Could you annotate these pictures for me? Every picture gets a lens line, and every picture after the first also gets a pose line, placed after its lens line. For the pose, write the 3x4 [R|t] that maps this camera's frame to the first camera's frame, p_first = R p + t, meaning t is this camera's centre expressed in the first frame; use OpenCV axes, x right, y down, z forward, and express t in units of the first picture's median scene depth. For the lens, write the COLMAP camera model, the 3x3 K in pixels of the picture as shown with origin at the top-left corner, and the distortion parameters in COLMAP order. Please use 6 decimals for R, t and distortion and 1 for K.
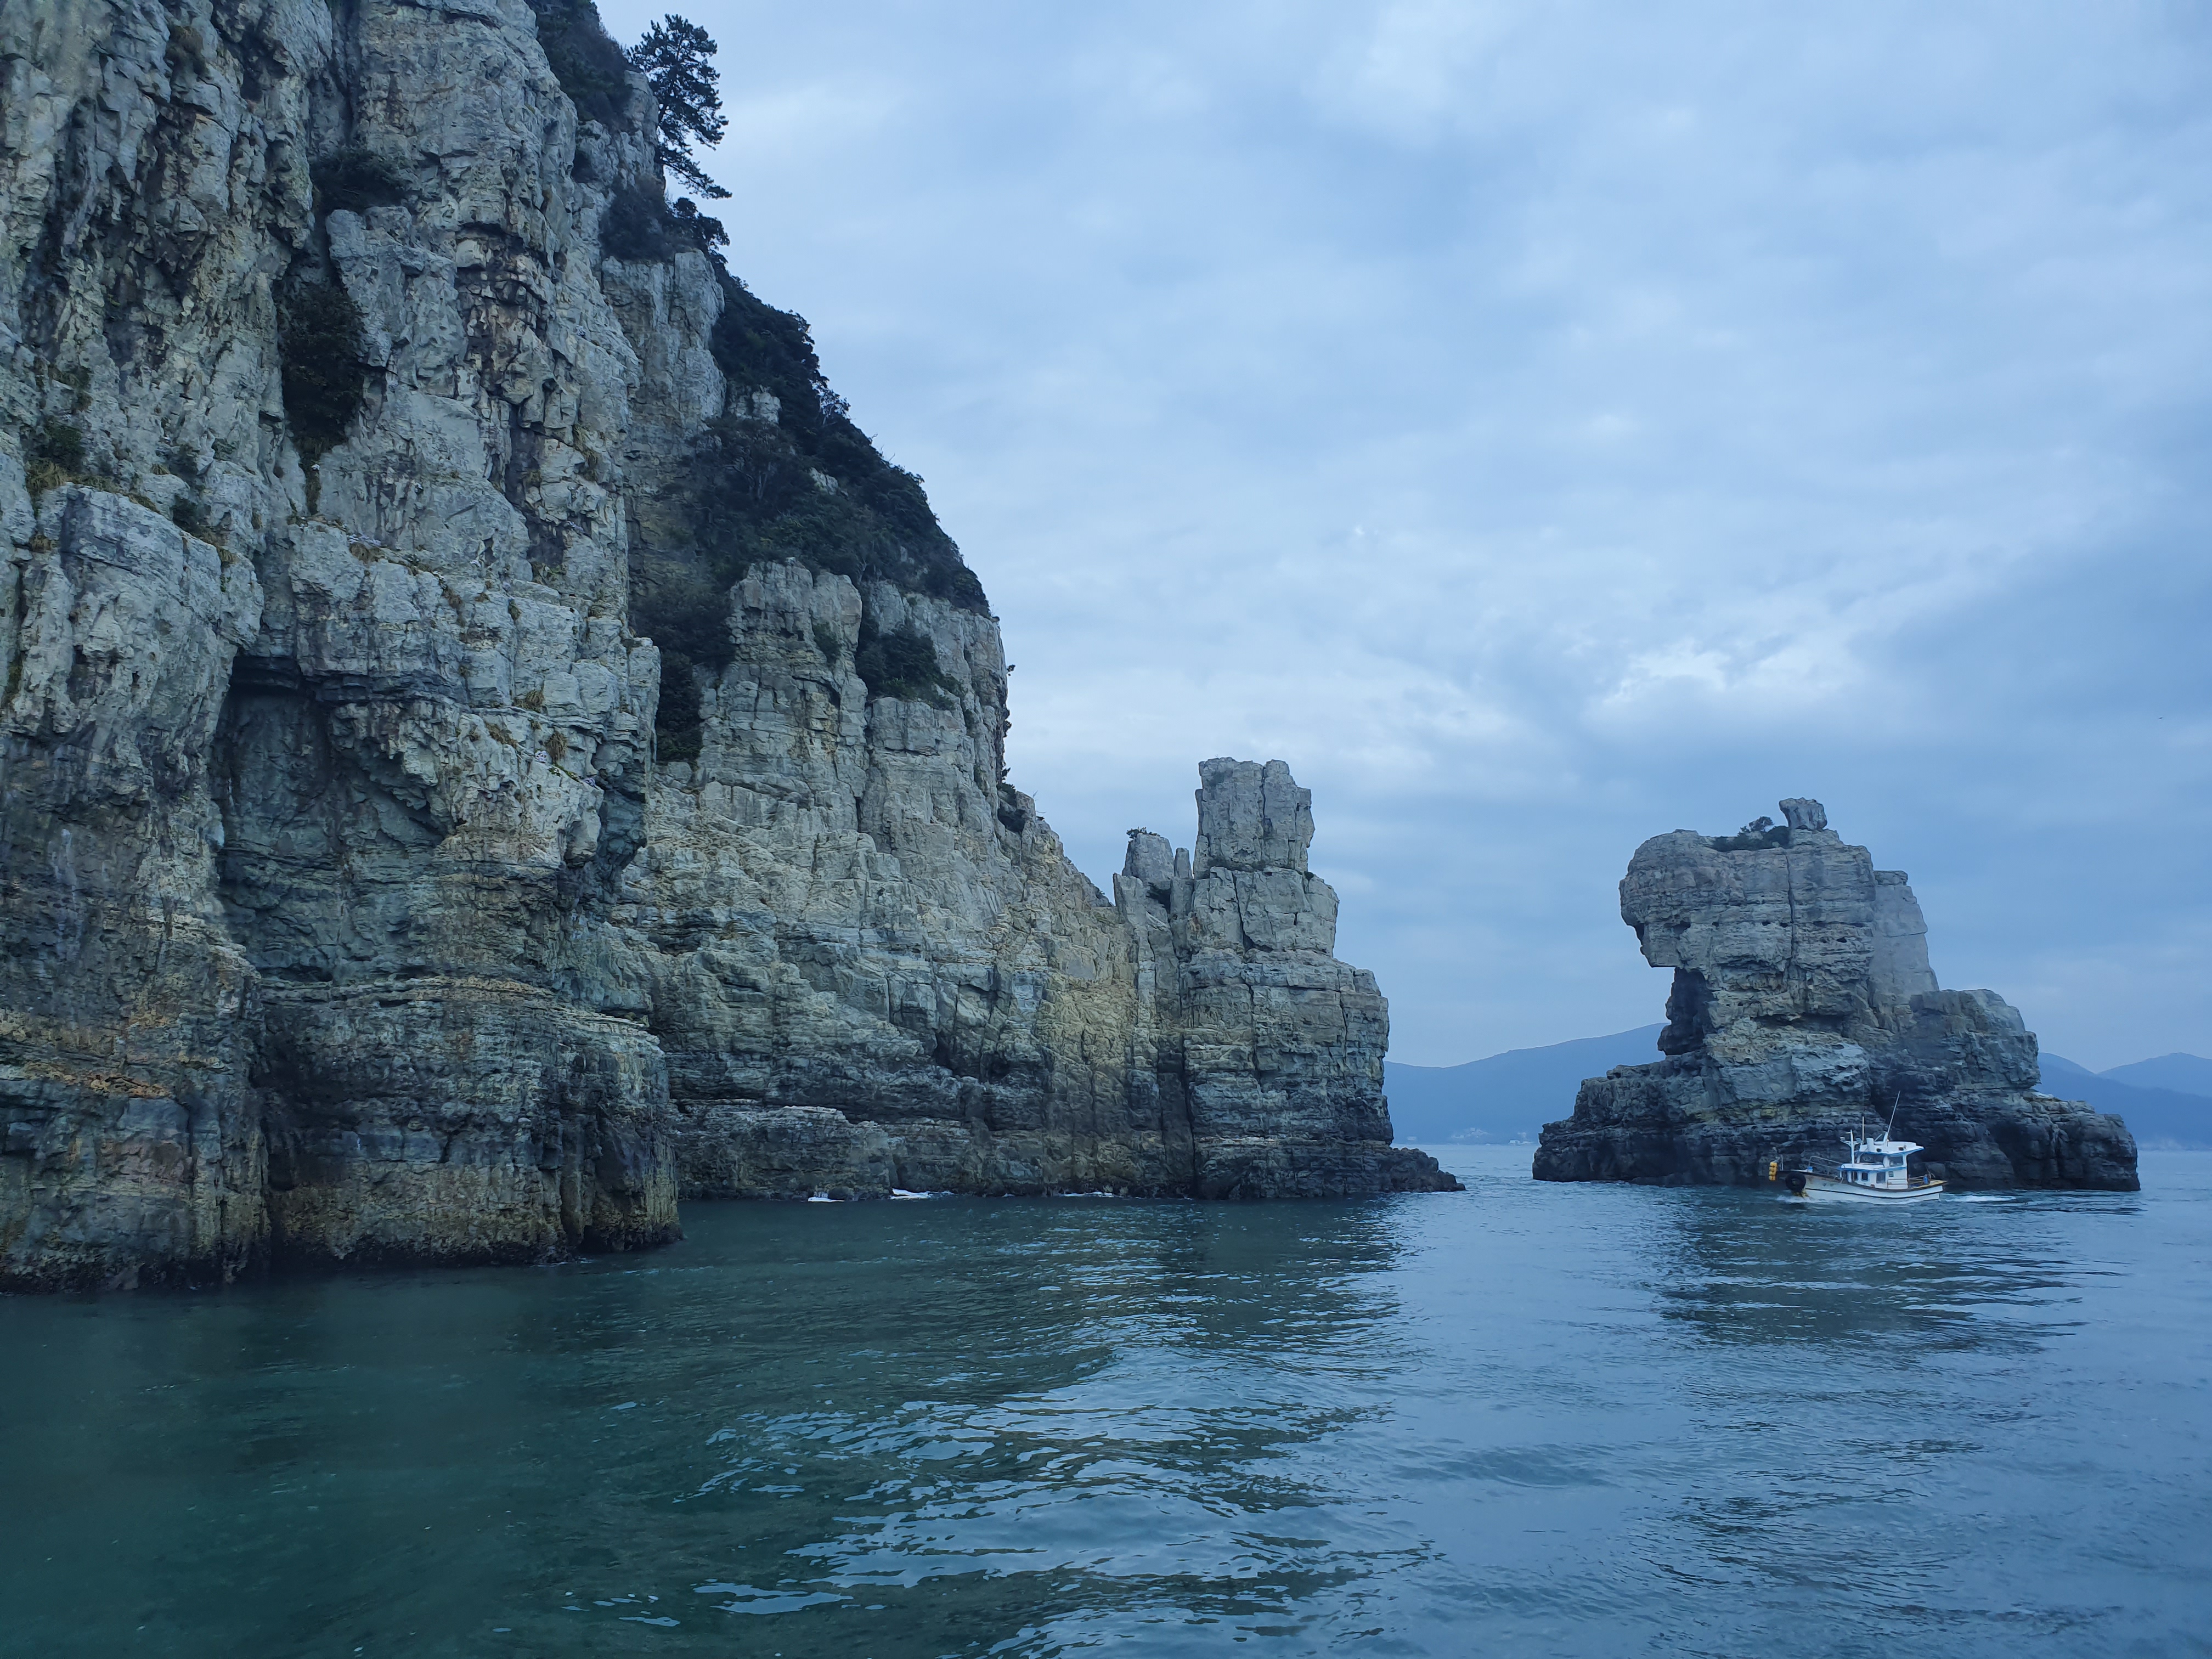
lens RADIAL K [[1706.3, 0, 1101.5], [0, 1706.3, 821.4], [0, 0, 1]] dist [0.097569, -0.107683]
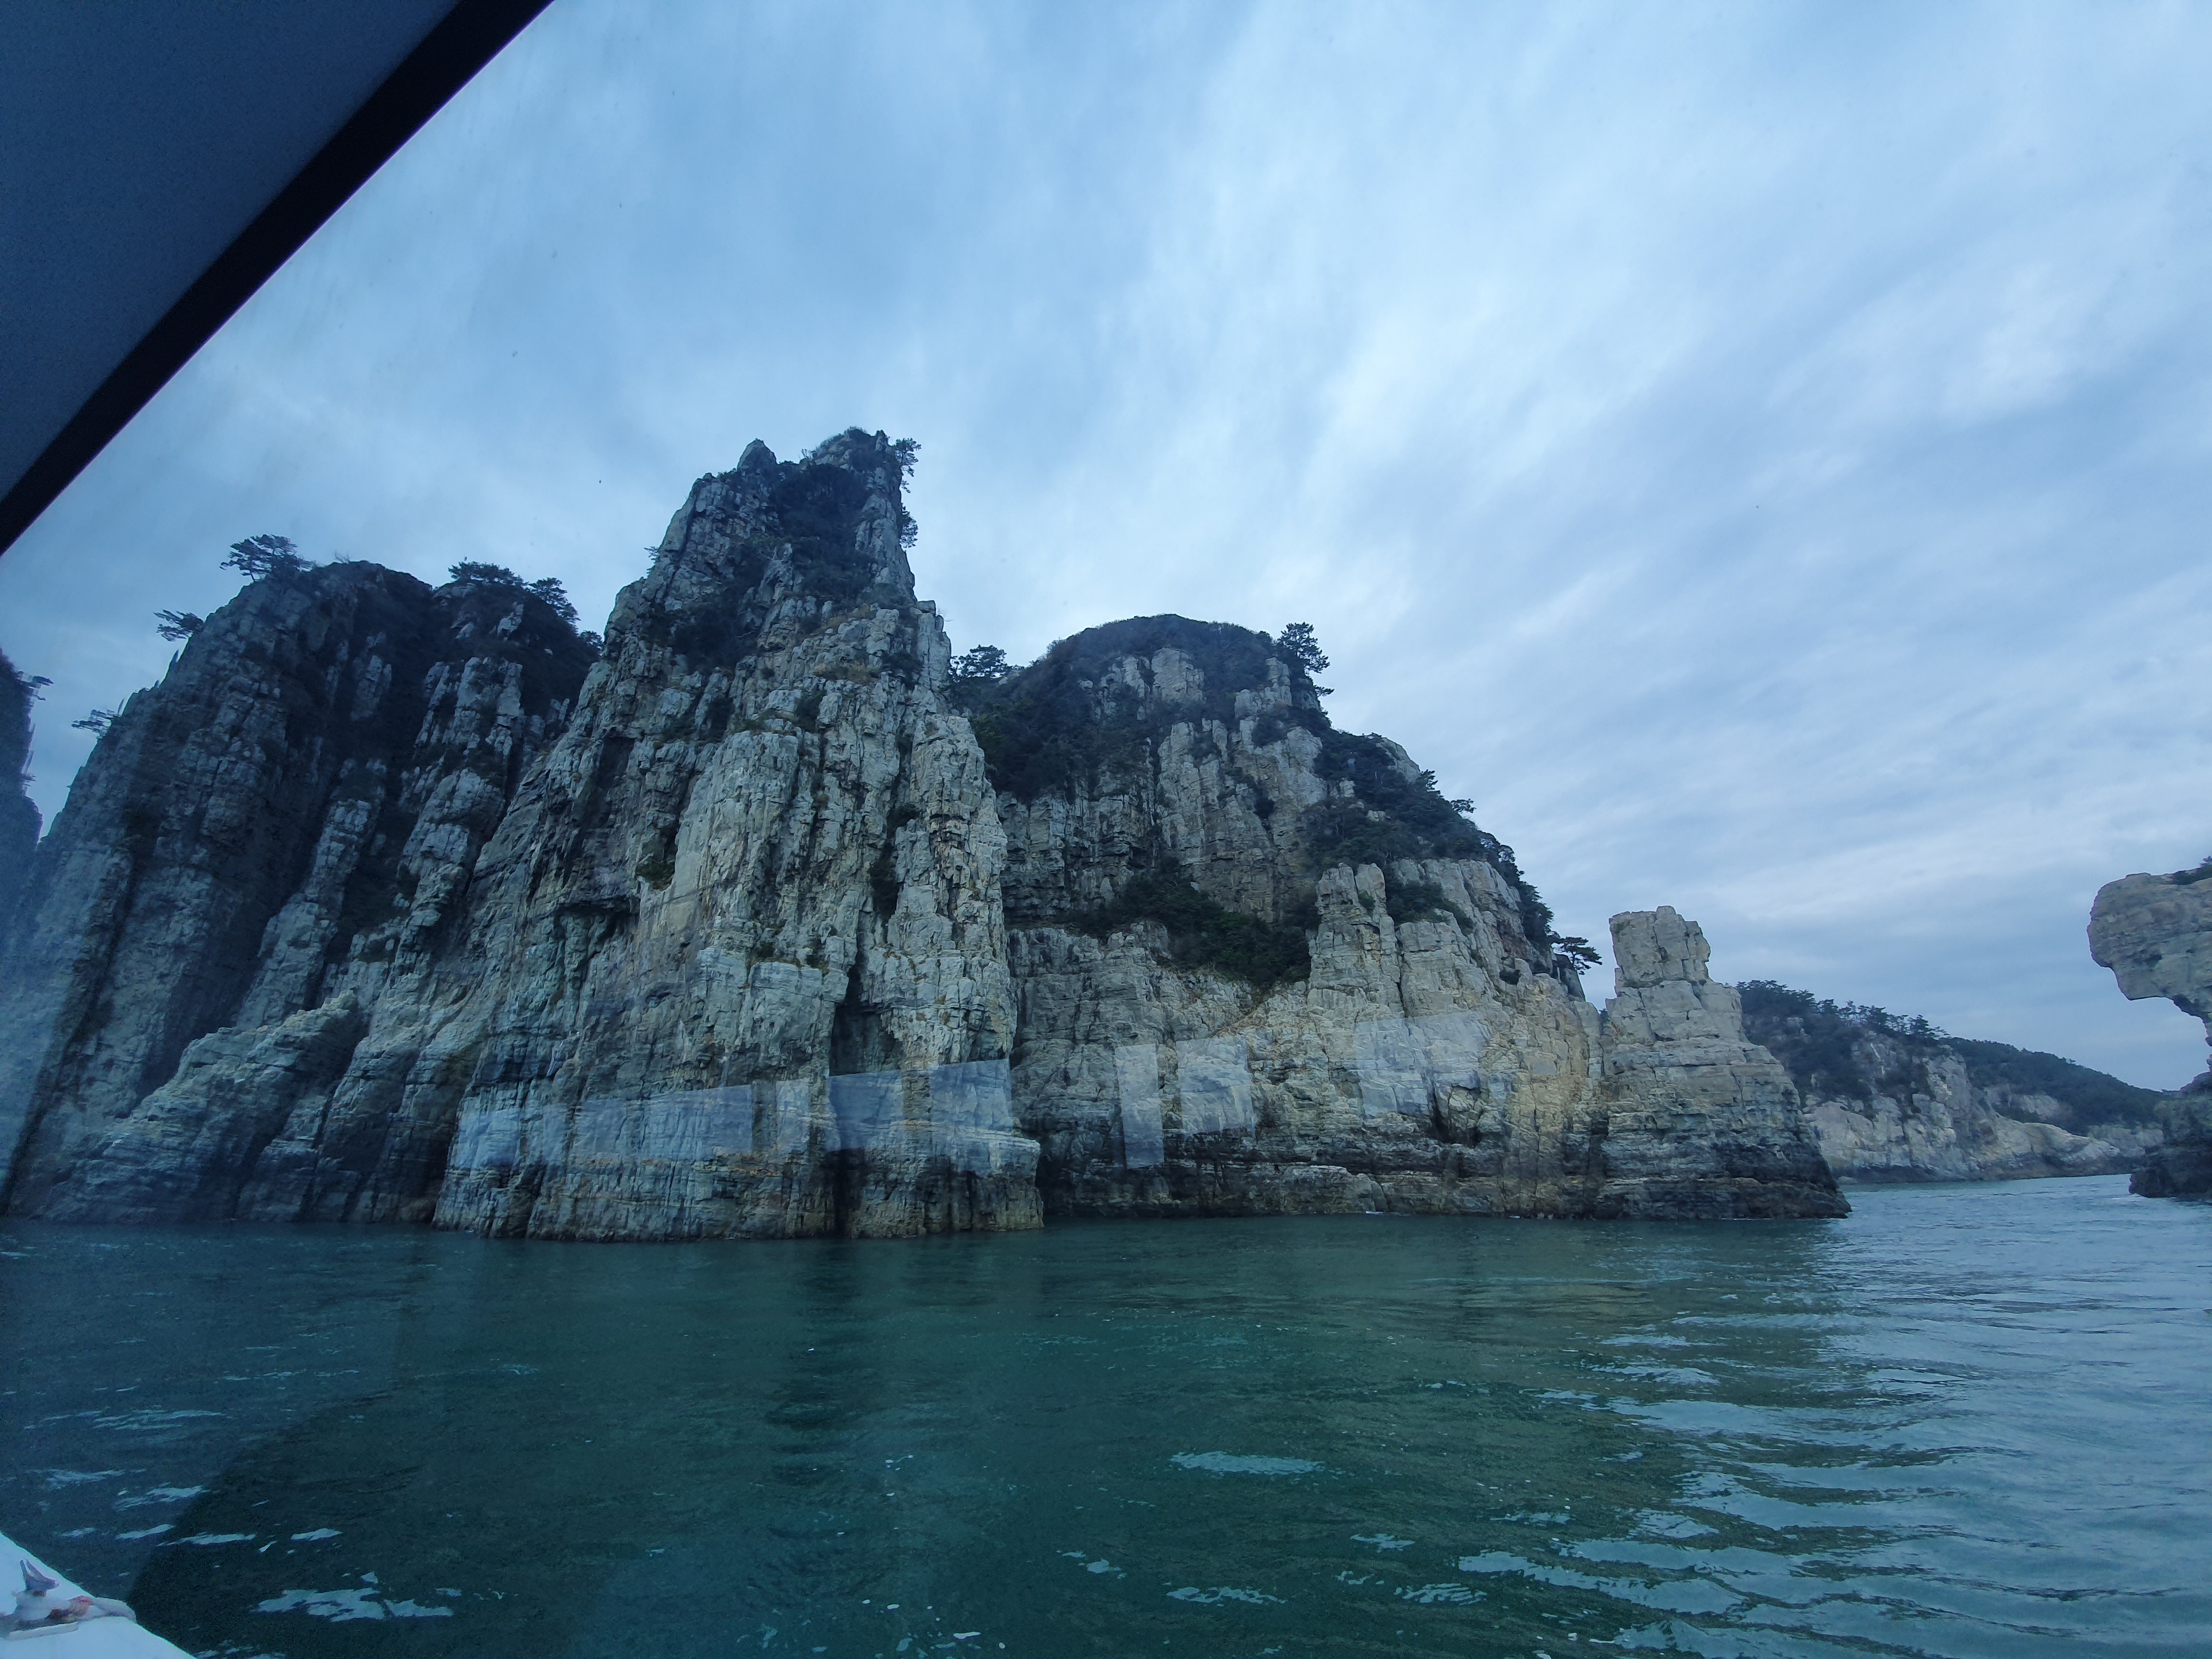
lens RADIAL K [[888.2, 0, 1101.8], [0, 888.2, 839.7], [0, 0, 1]] dist [-0.001128, -0.000494]
pose [[0.669507, -0.281347, -0.687463, 0.372743], [0.150254, 0.957657, -0.245596, 0.027795], [0.727451, 0.061134, 0.683431, 0.147542]]
